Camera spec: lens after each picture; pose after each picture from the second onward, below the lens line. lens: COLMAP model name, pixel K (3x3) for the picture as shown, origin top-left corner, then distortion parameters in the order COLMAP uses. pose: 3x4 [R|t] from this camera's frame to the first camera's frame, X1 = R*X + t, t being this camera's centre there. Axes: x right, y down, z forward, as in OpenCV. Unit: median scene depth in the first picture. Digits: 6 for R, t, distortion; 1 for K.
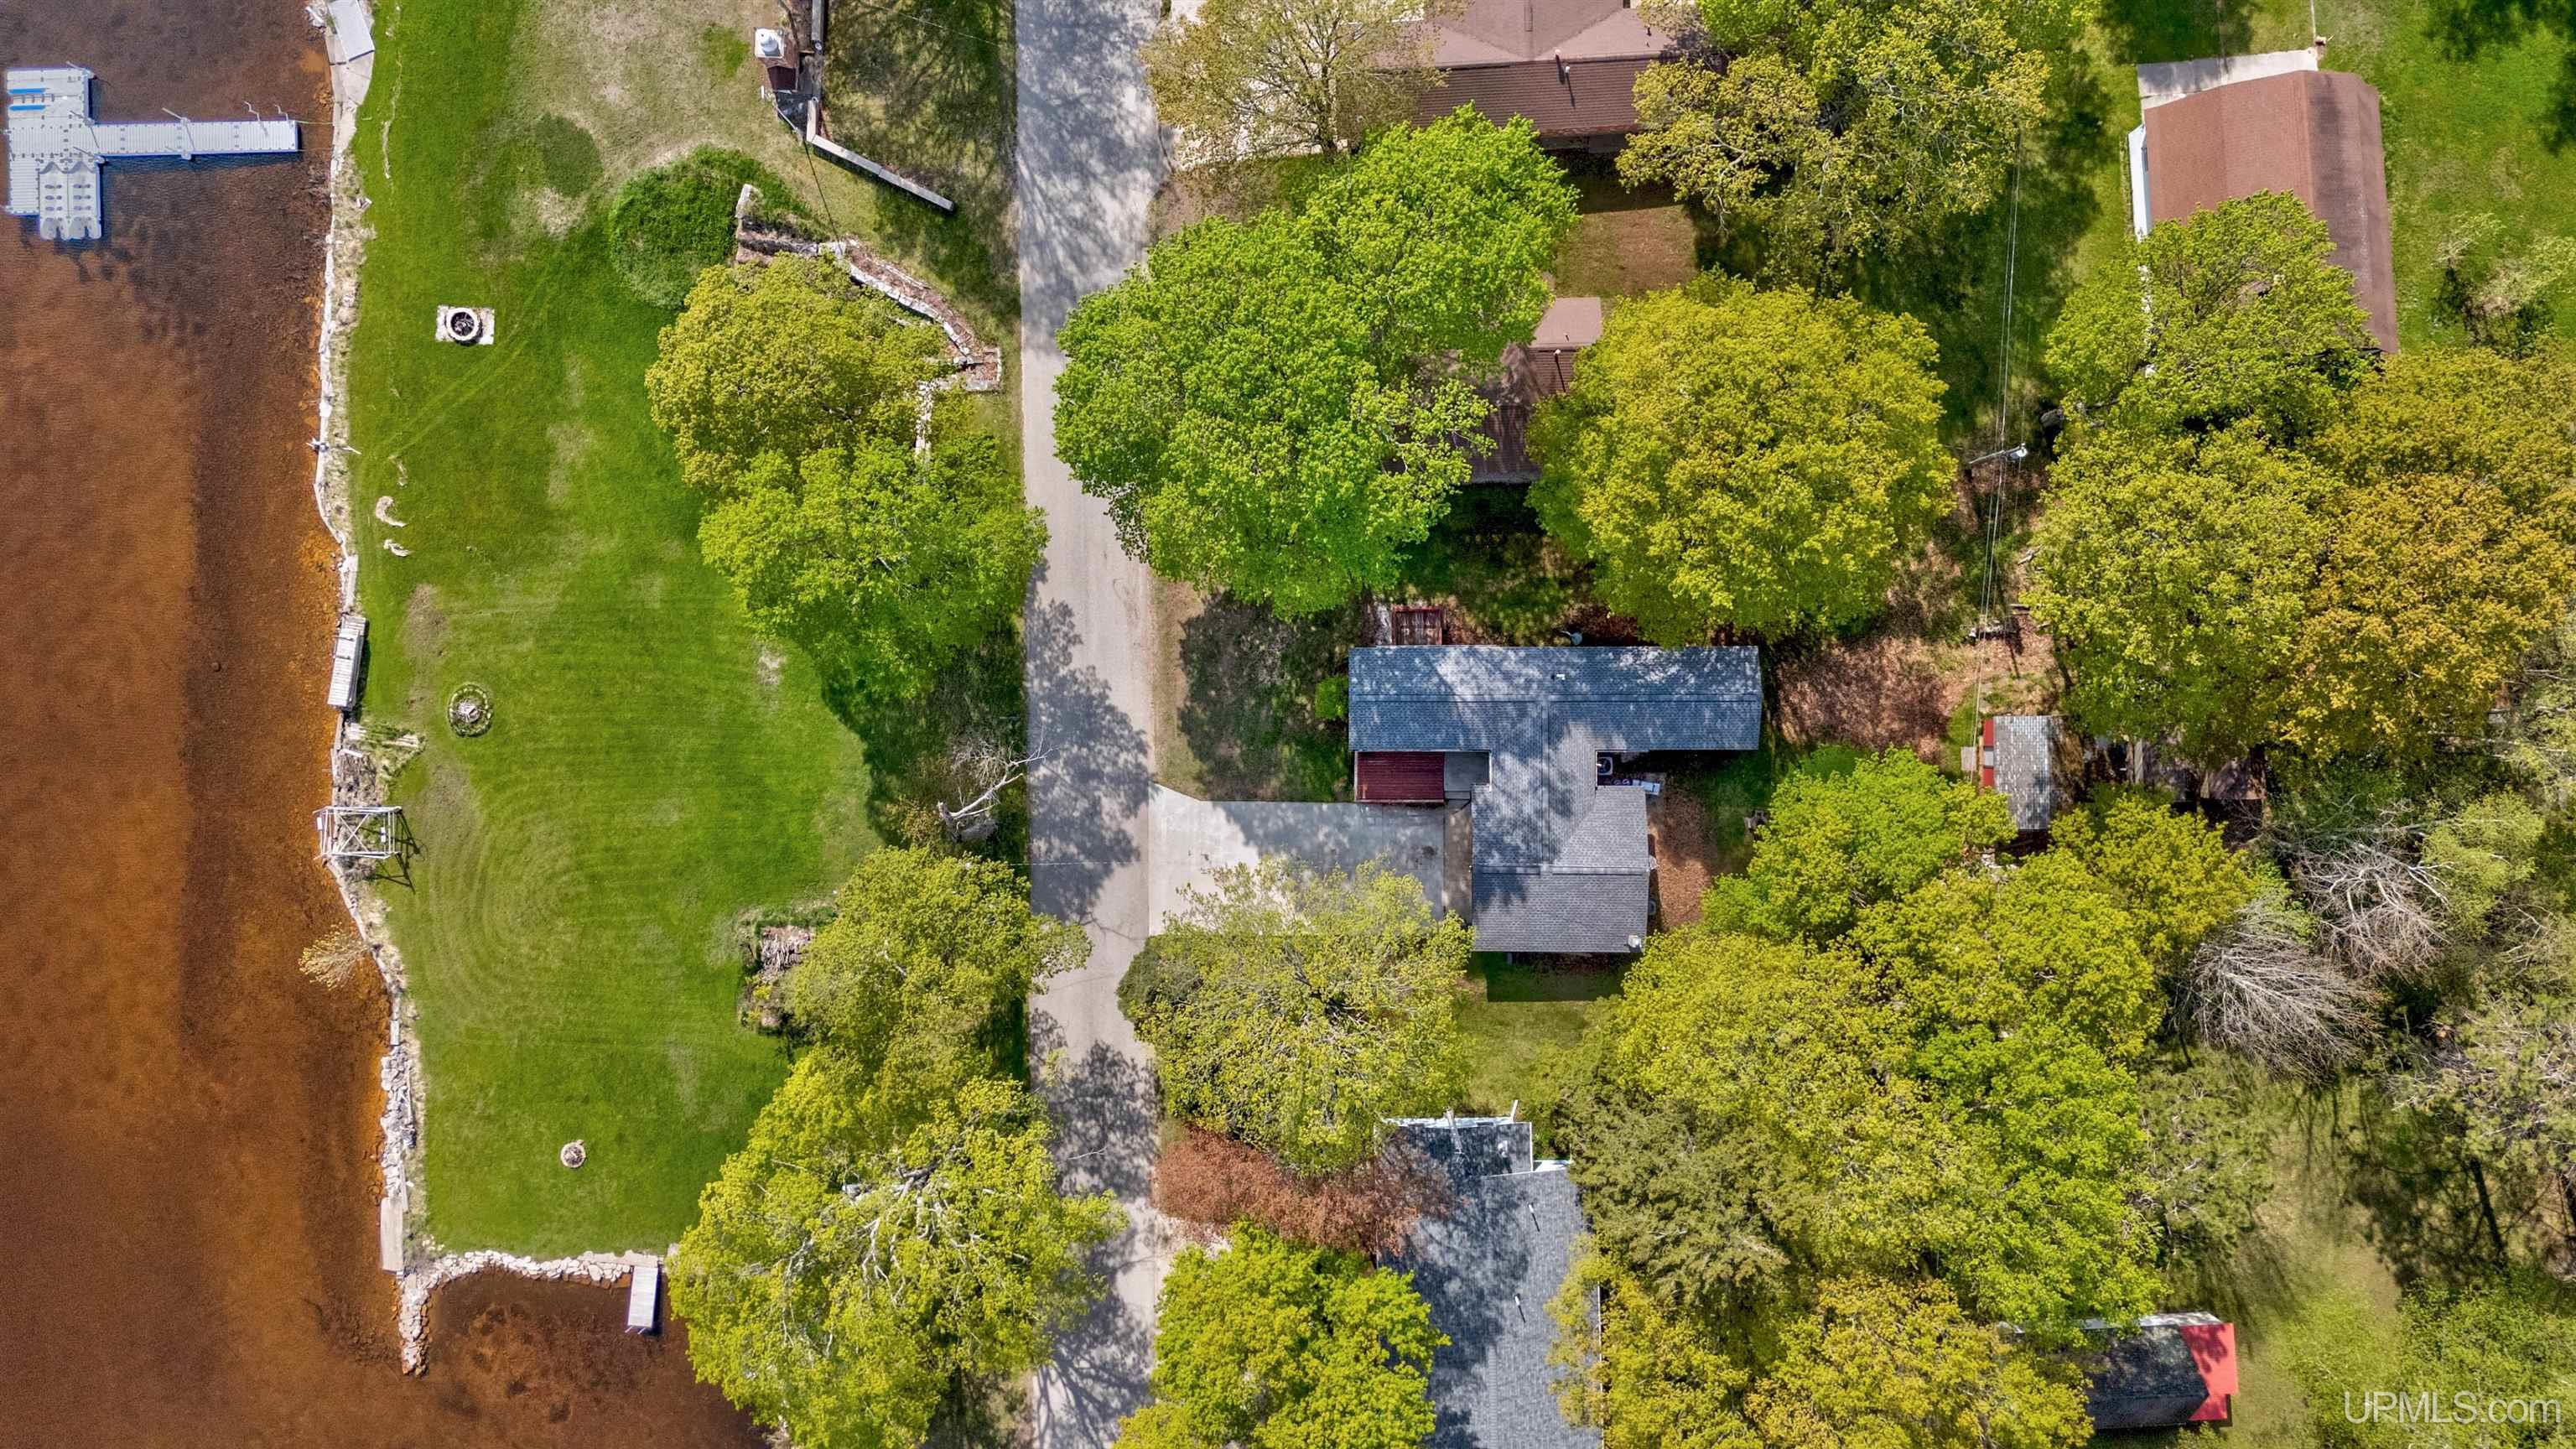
lens RADIAL K [[1879.9, 0, 1282.6], [0, 1879.9, 724.6], [0, 0, 1]] dist [0.047186, -0.024760]
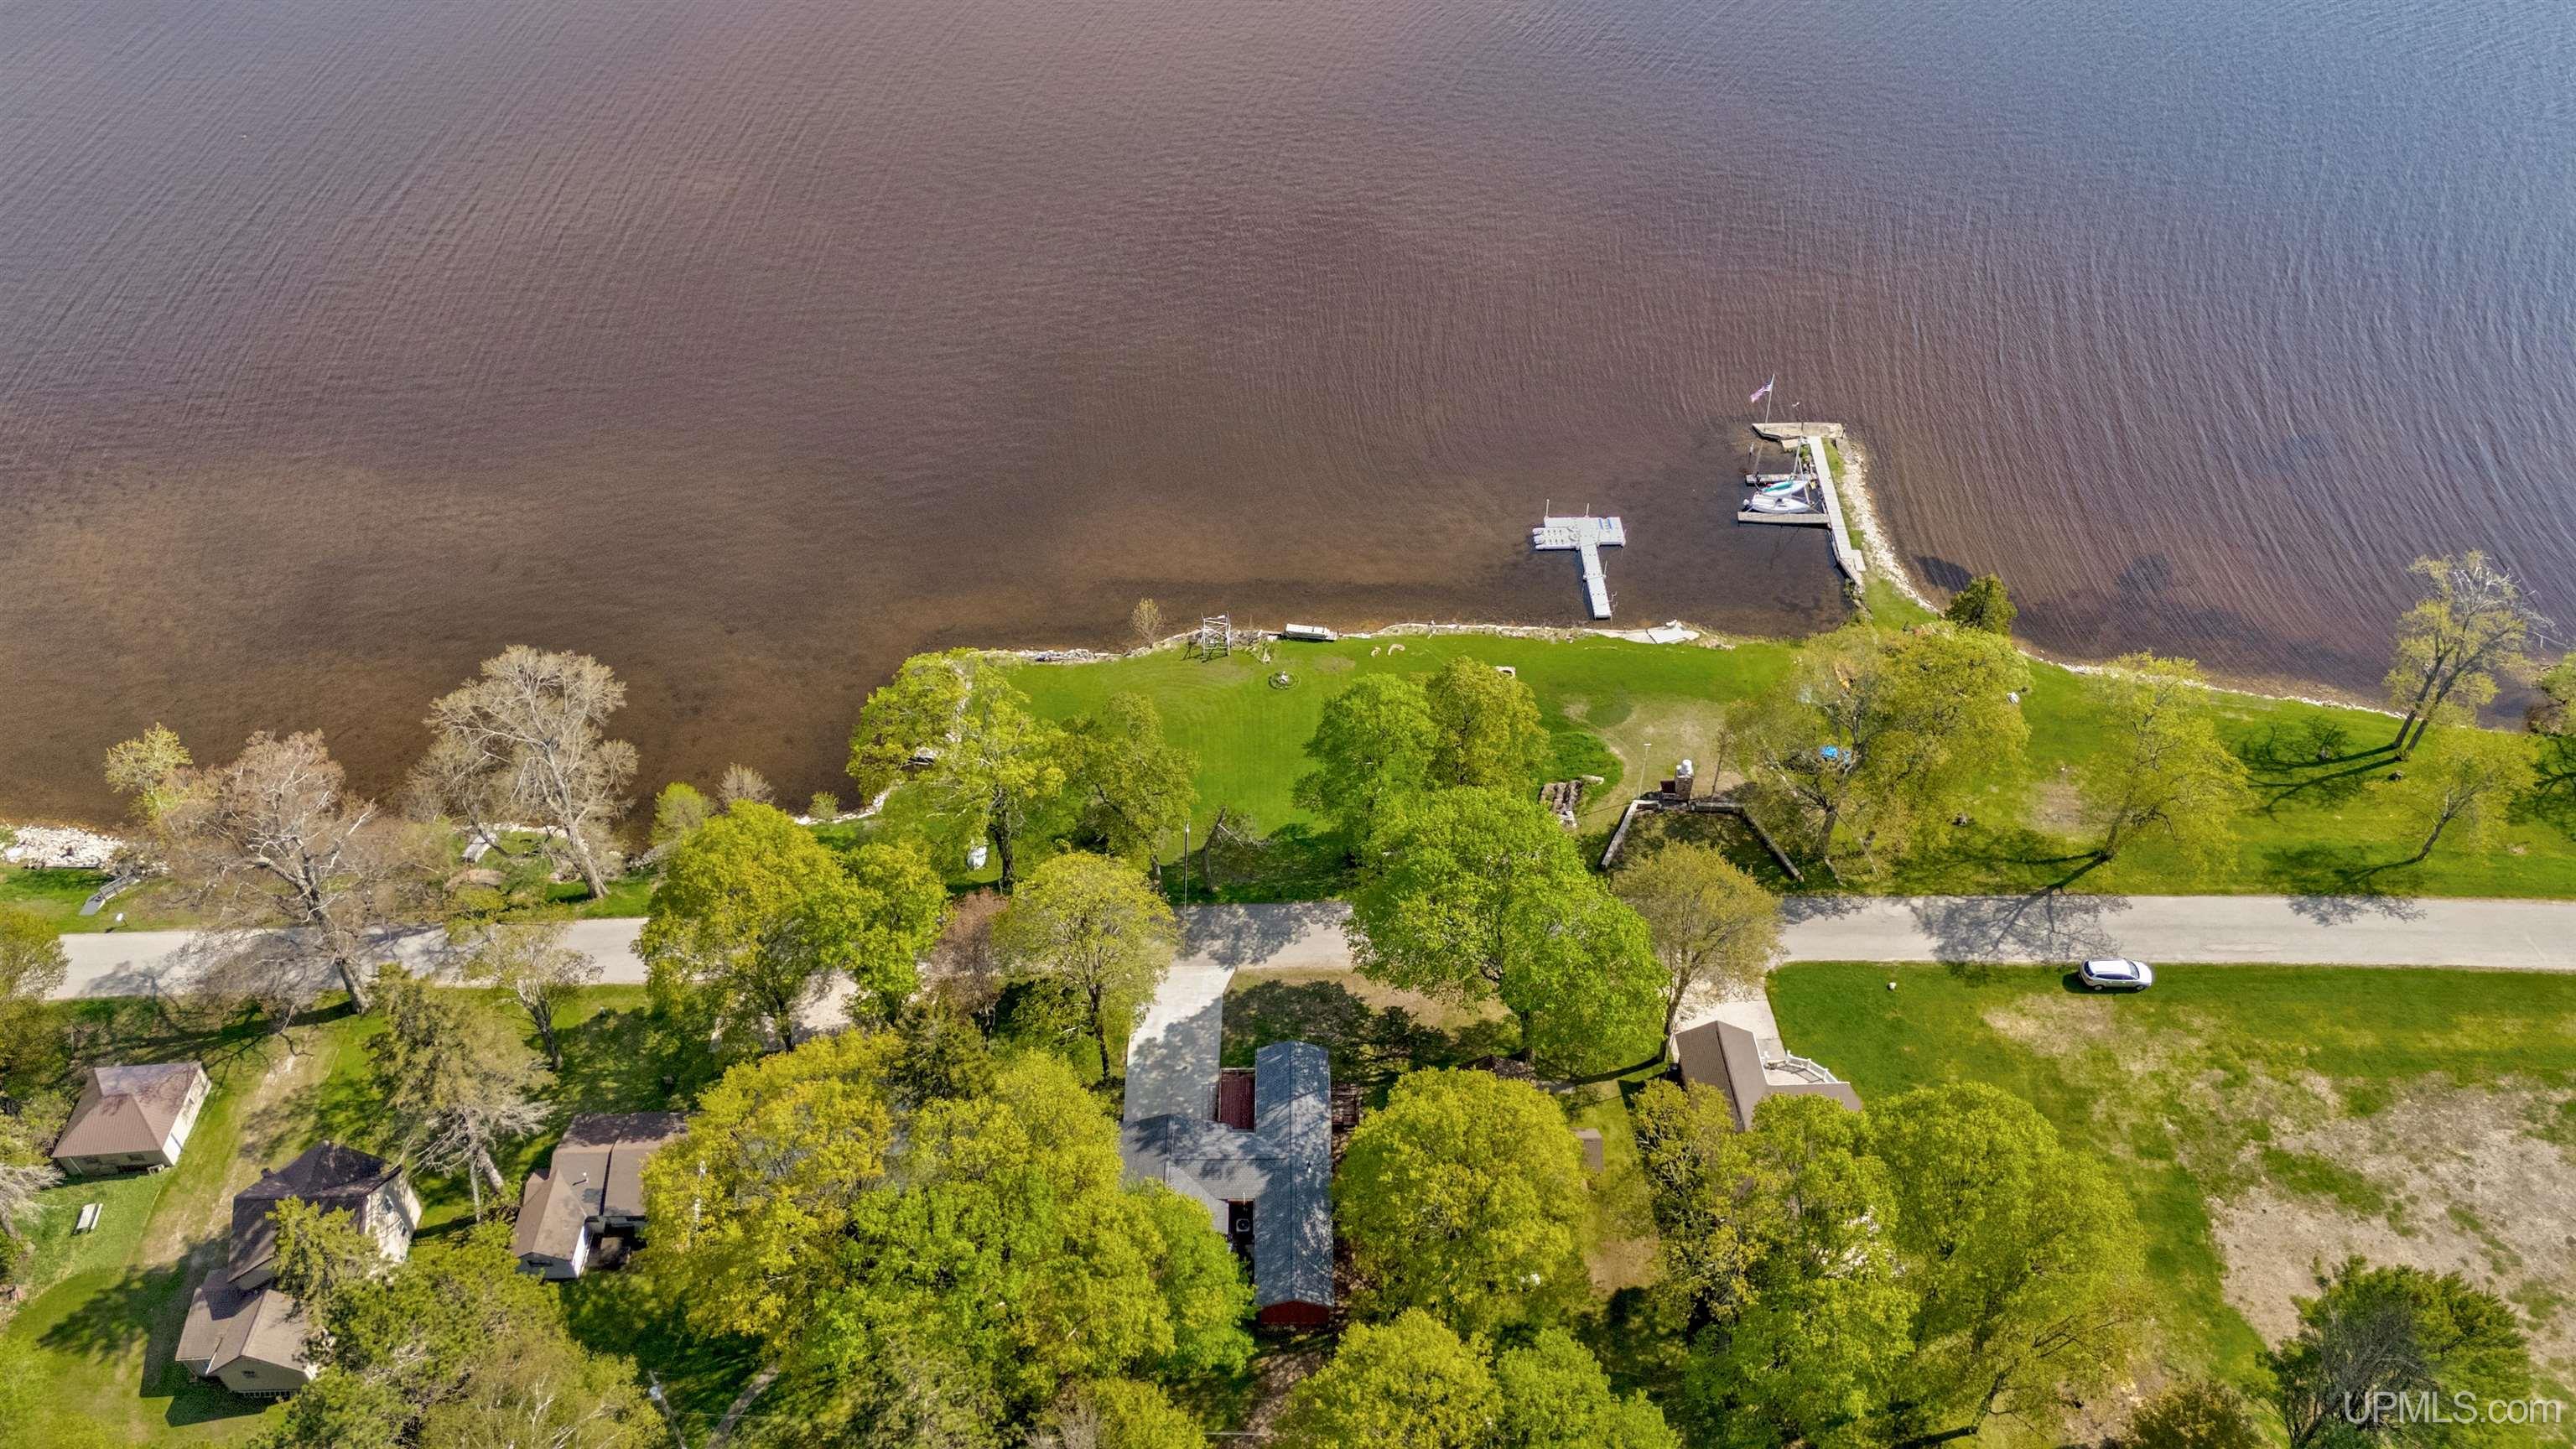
lens RADIAL K [[1879.9, 0, 1283.7], [0, 1879.9, 739.8], [0, 0, 1]] dist [0.047186, -0.024760]
pose [[-0.002469, 0.707152, -0.707057, 0.829378], [-0.999852, 0.010276, 0.013769, -0.031080], [0.017003, 0.706987, 0.707022, -0.179193]]
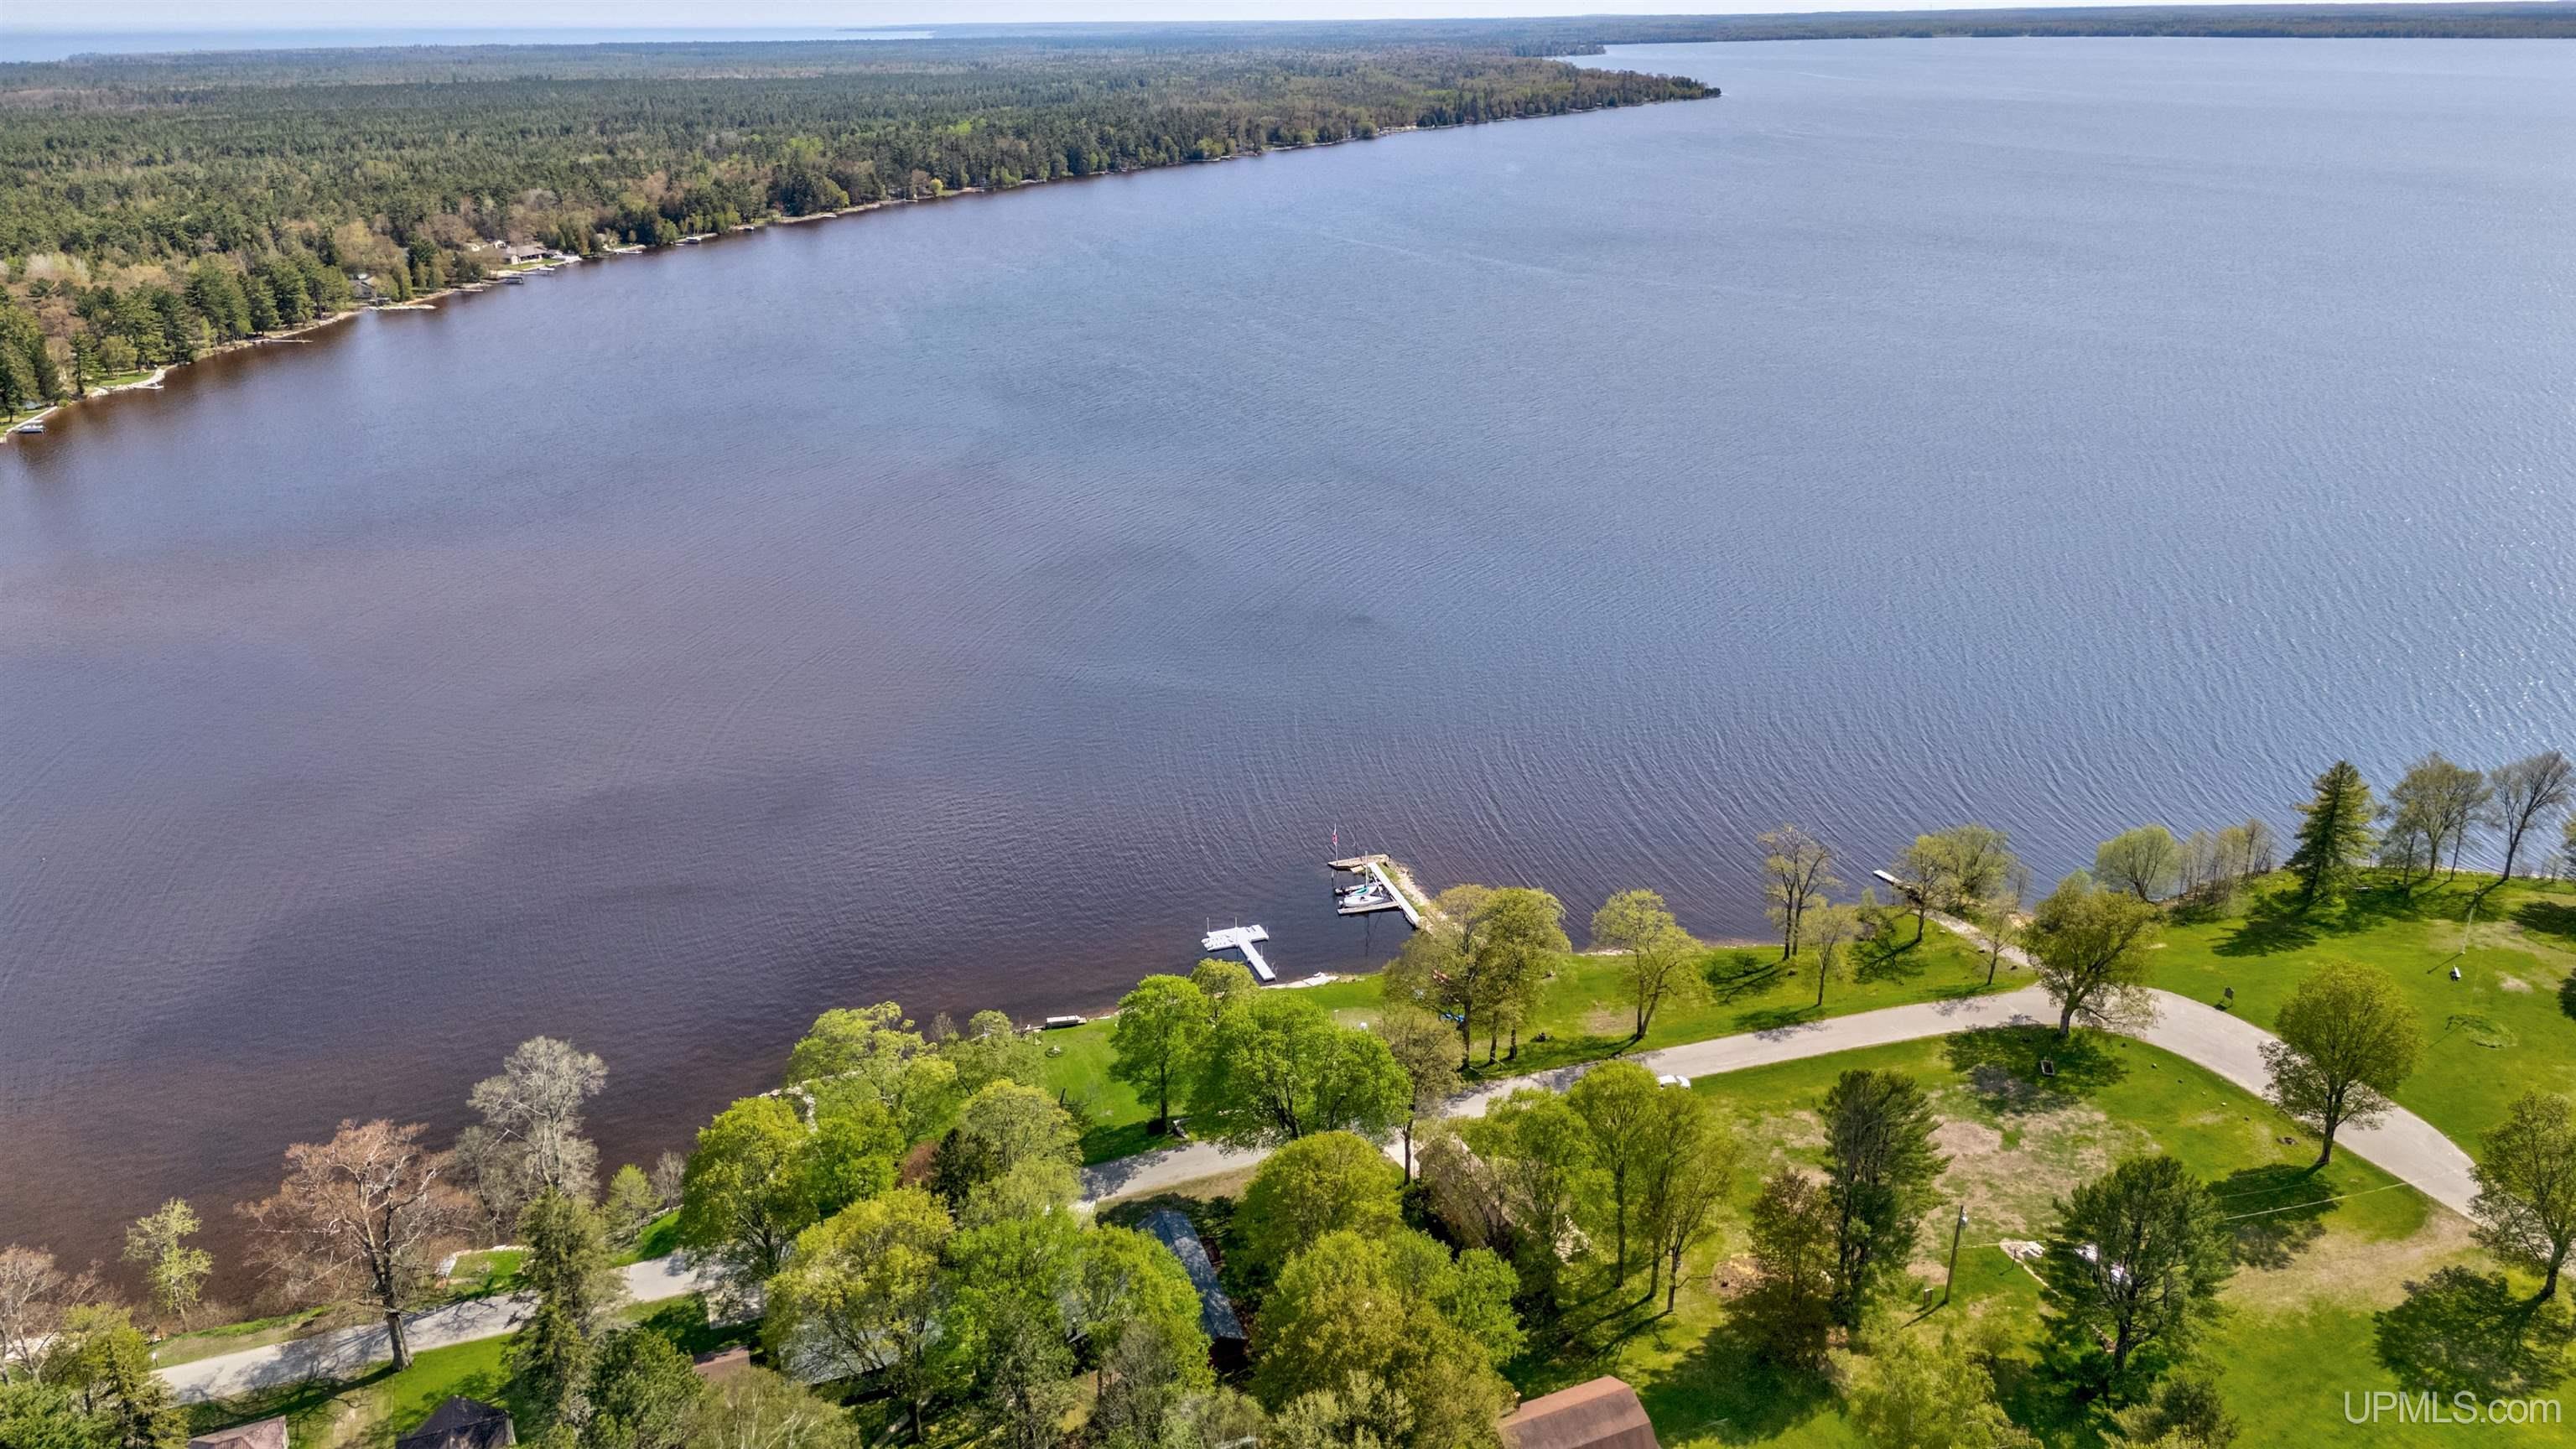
lens RADIAL K [[1879.9, 0, 1284.2], [0, 1879.9, 723.7], [0, 0, 1]] dist [0.047186, -0.024760]
pose [[0.320415, 0.345595, -0.881985, 1.550115], [-0.947142, 0.132592, -0.292131, 0.347984], [0.015985, 0.928969, 0.369813, -0.216196]]
